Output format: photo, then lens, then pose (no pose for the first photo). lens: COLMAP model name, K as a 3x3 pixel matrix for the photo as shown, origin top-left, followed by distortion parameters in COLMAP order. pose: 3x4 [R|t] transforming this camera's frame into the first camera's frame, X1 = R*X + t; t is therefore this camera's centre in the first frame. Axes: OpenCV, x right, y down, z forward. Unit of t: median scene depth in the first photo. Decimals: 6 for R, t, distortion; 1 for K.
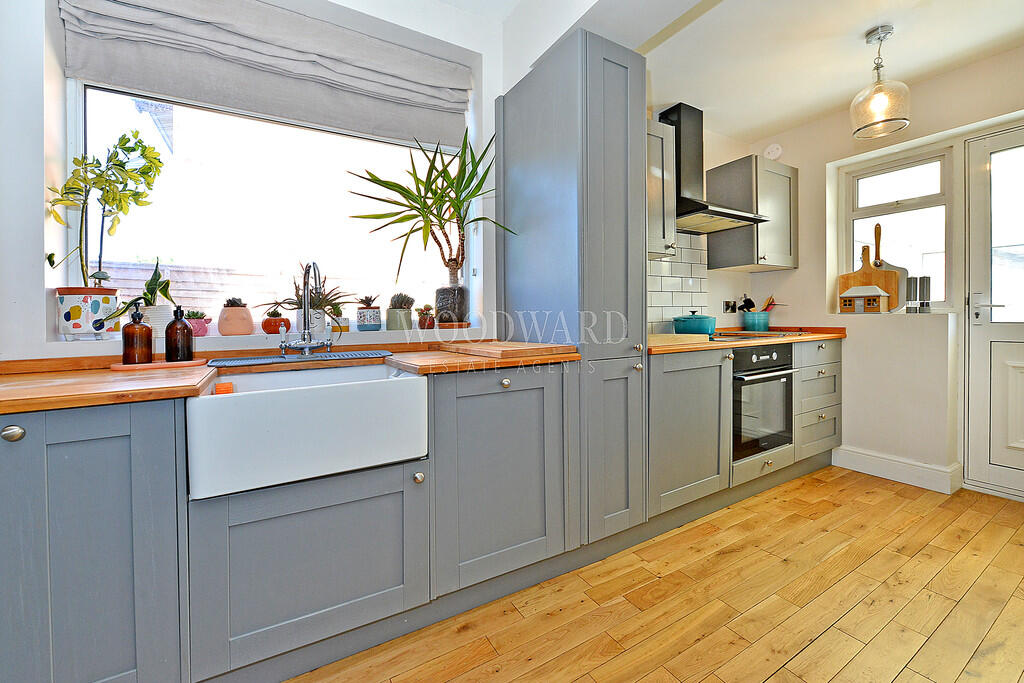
lens RADIAL K [[408.9, 0, 508.2], [0, 408.9, 316.2], [0, 0, 1]] dist [-0.002104, -0.000196]
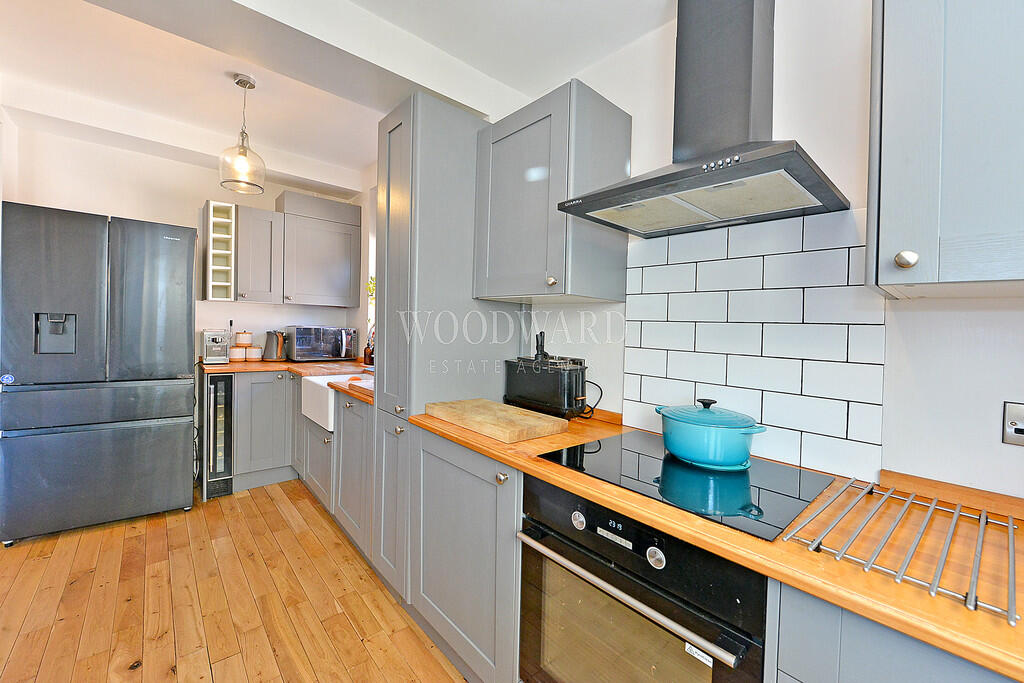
lens RADIAL K [[408.8, 0, 513.7], [0, 408.8, 339.8], [0, 0, 1]] dist [-0.002518, -0.000364]
pose [[0.196108, 0.045985, -0.979503, 1.344378], [-0.031374, 0.998683, 0.040604, -0.143446], [0.980080, 0.022768, 0.197293, 1.112394]]
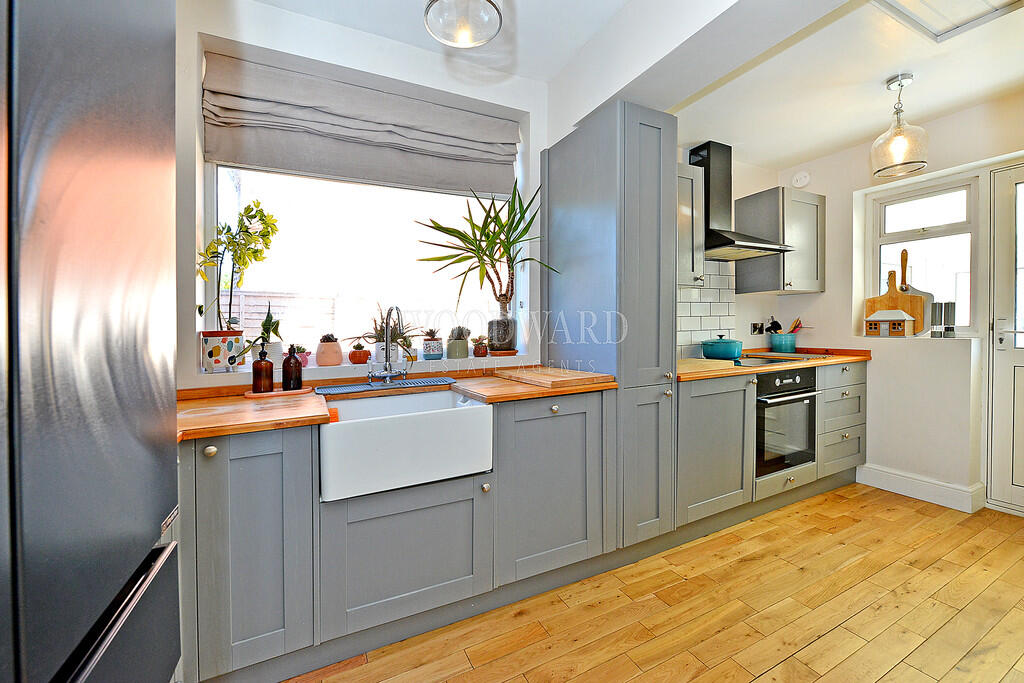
lens RADIAL K [[415.7, 0, 516.3], [0, 415.7, 322.3], [0, 0, 1]] dist [-0.001508, -0.000348]
pose [[0.999130, 0.006568, -0.041179, -0.054368], [-0.006460, 0.999975, 0.002754, -0.070640], [0.041196, -0.002485, 0.999148, -0.160911]]
